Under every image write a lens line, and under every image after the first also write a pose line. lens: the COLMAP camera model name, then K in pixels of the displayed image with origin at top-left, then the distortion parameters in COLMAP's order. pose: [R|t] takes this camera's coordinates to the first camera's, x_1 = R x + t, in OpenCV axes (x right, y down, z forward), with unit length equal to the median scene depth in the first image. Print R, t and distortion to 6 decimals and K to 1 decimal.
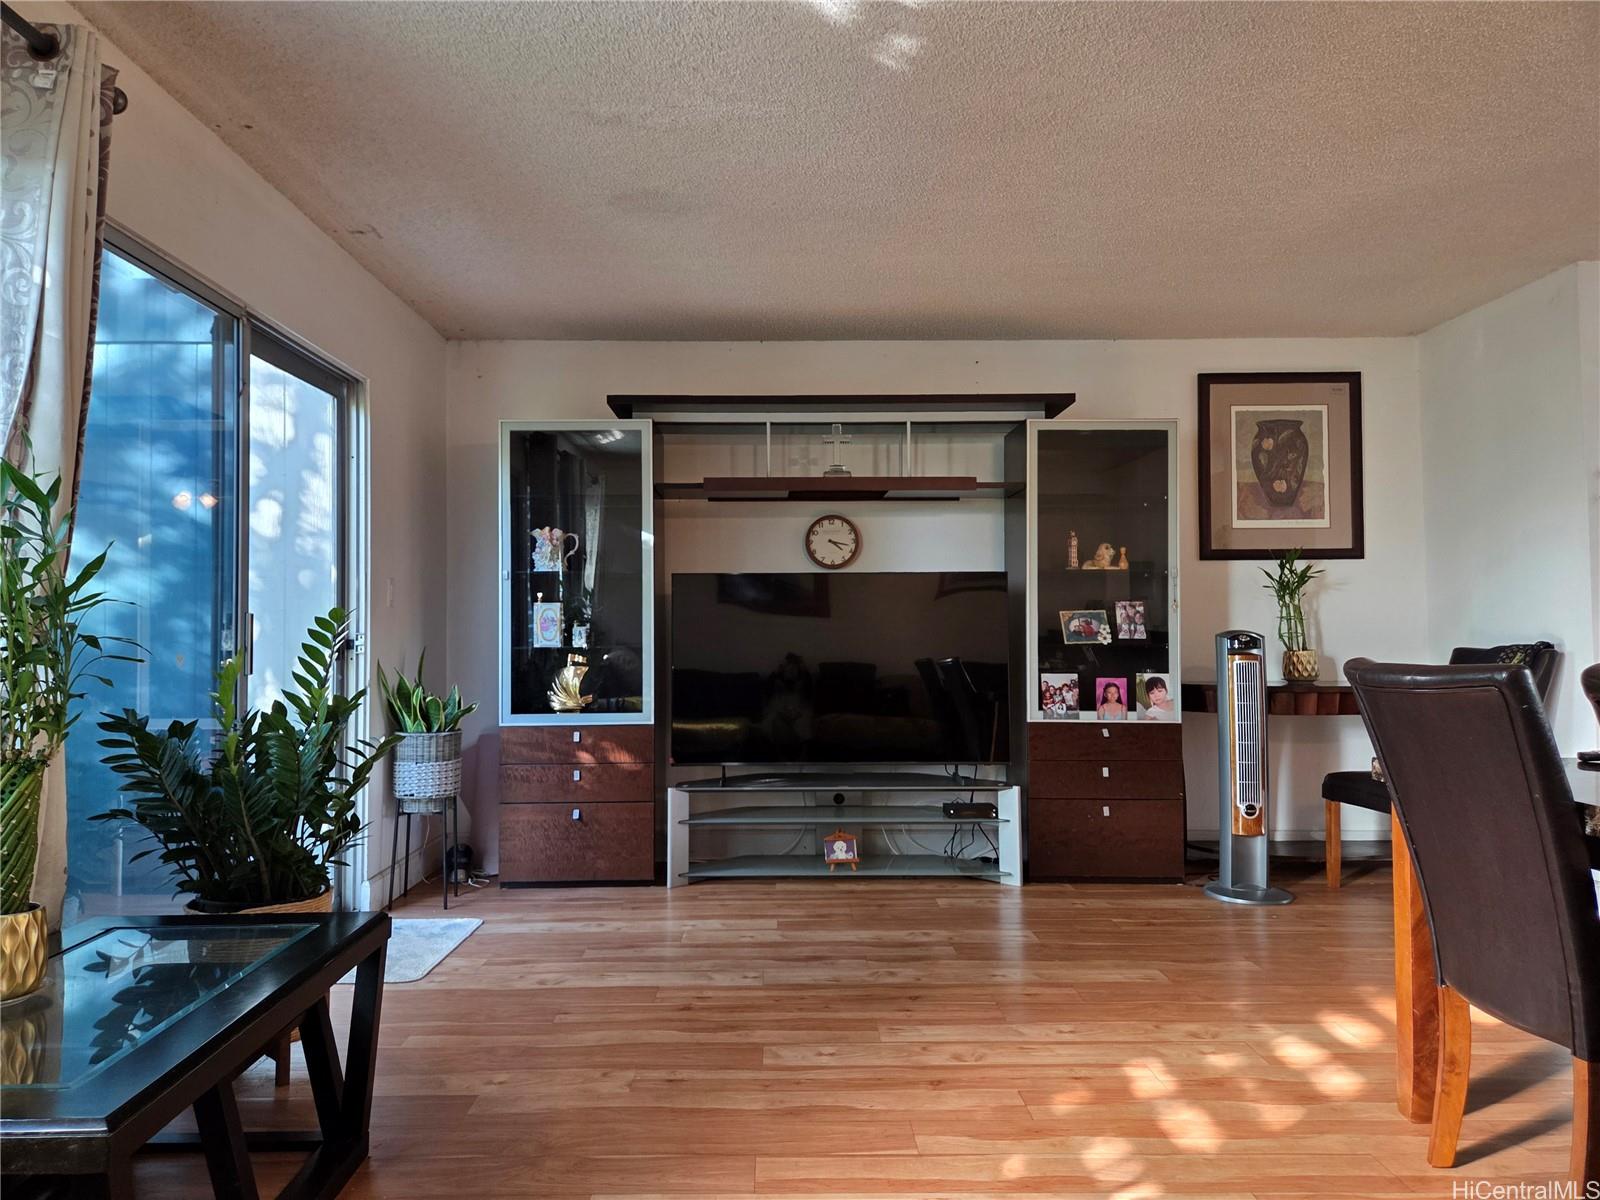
lens RADIAL K [[1074.6, 0, 789.1], [0, 1074.6, 605.4], [0, 0, 1]] dist [0.061453, -0.052647]
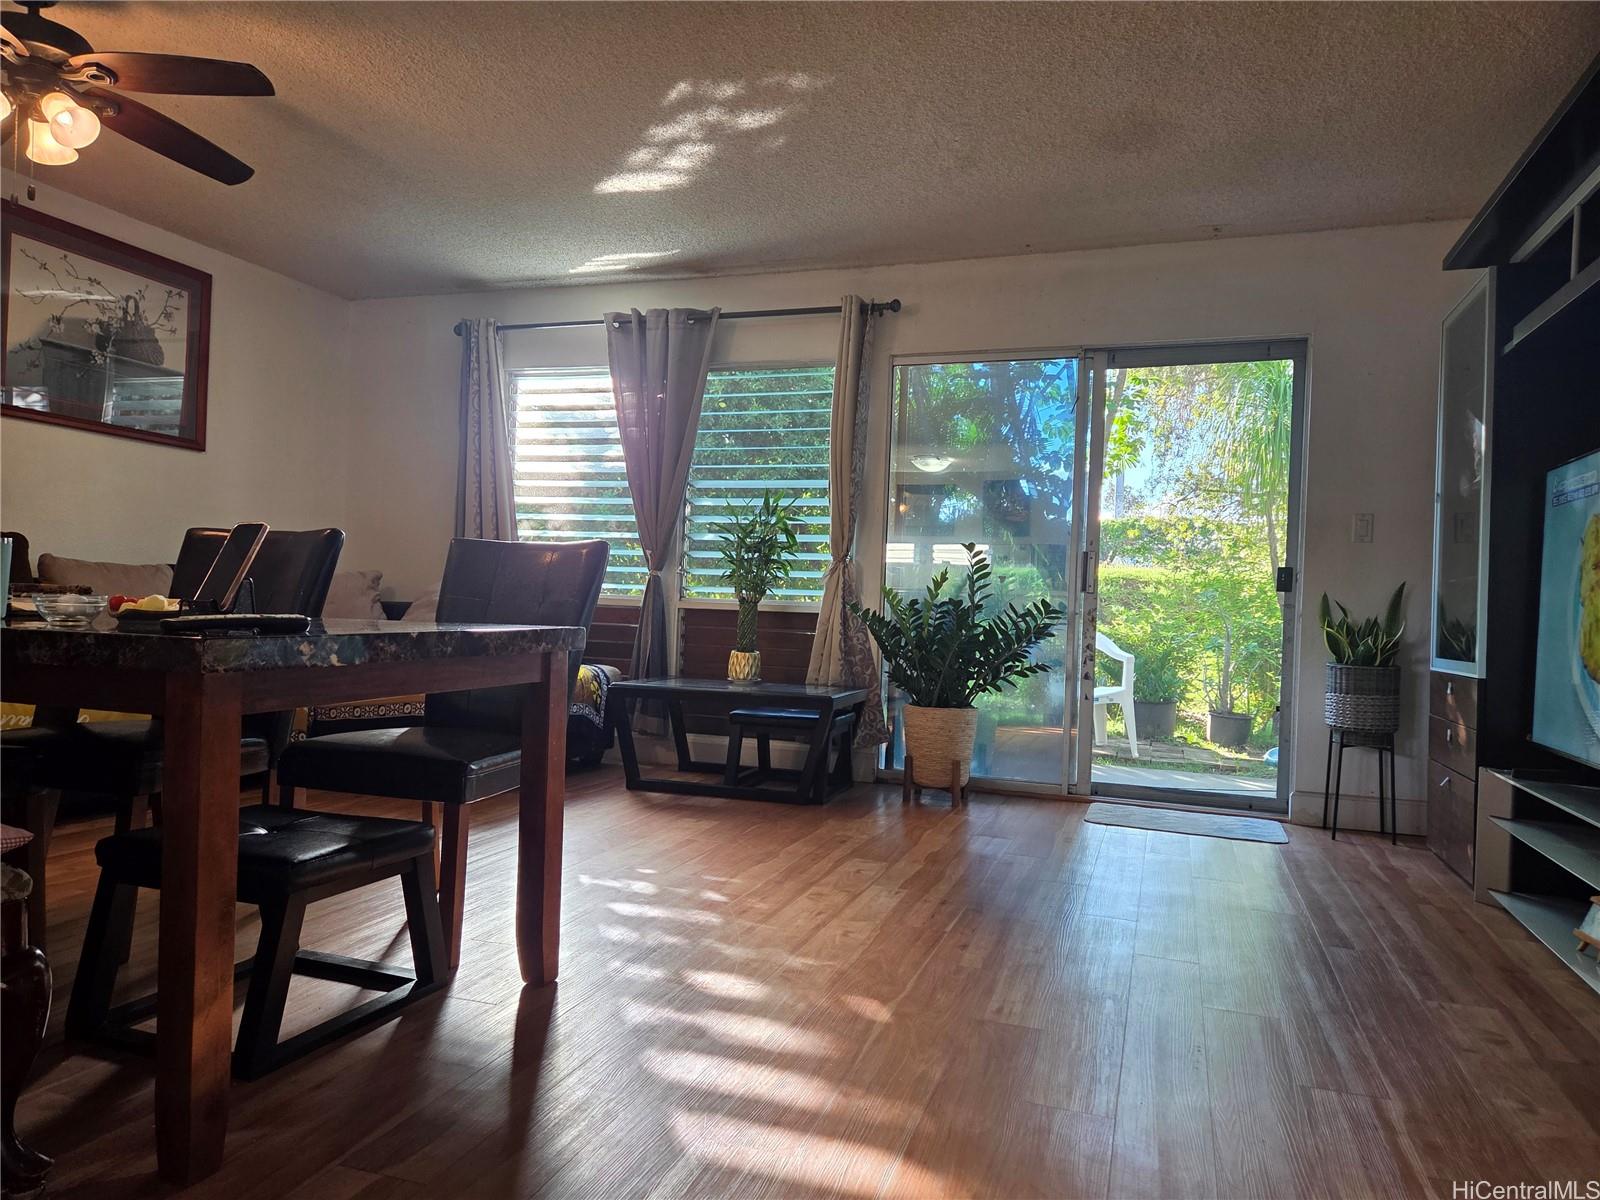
lens RADIAL K [[1074.6, 0, 792.2], [0, 1074.6, 598.9], [0, 0, 1]] dist [0.061453, -0.052647]
pose [[-0.316340, 0.001462, -0.948645, 1.223317], [-0.007846, 0.999961, 0.004158, 0.089392], [0.948614, 0.008759, -0.316316, 1.289352]]
